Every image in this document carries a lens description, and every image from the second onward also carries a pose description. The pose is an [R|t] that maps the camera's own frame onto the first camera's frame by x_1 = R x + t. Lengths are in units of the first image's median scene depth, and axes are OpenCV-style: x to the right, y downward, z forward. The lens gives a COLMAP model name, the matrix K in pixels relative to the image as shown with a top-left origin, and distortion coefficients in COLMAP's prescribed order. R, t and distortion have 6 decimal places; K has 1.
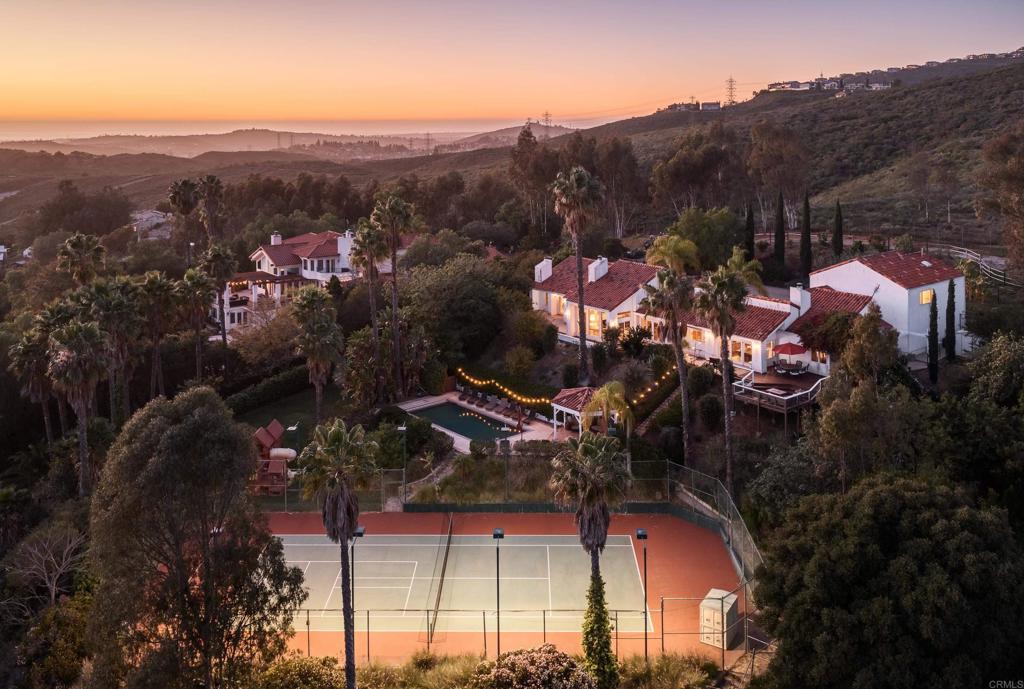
lens RADIAL K [[884.7, 0, 512.6], [0, 884.7, 136.1], [0, 0, 1]] dist [0.004349, 0.000664]
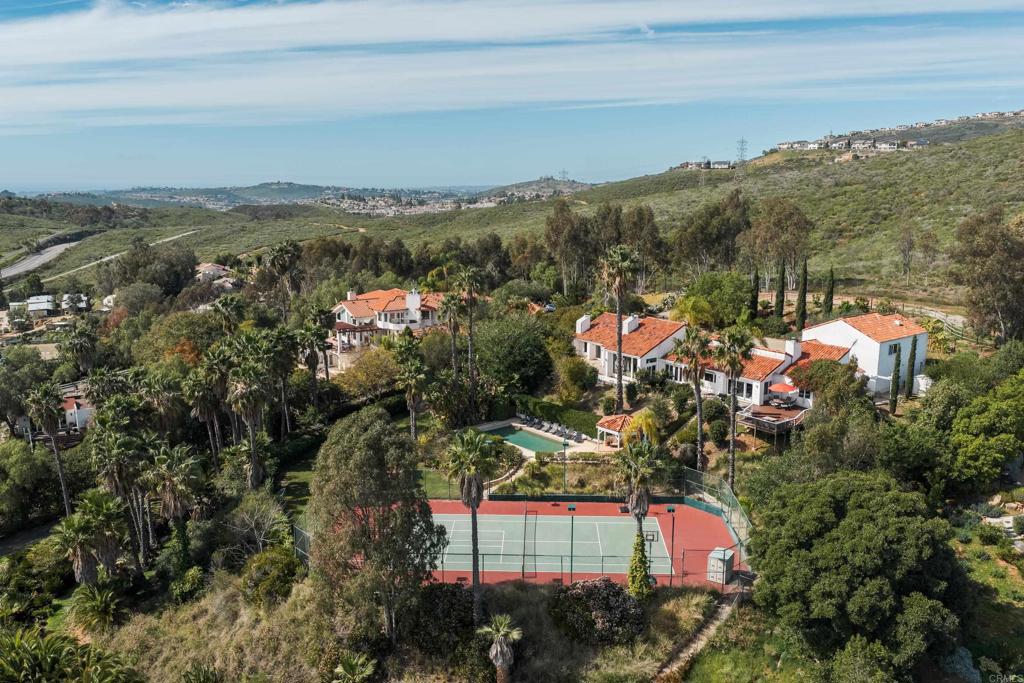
lens RADIAL K [[835.7, 0, 513.3], [0, 835.7, 360.9], [0, 0, 1]] dist [0.007208, 0.000355]
pose [[0.999859, 0.009150, -0.014063, -0.061008], [-0.006154, 0.979790, 0.199933, -0.038273], [0.015608, -0.199819, 0.979709, -0.189228]]
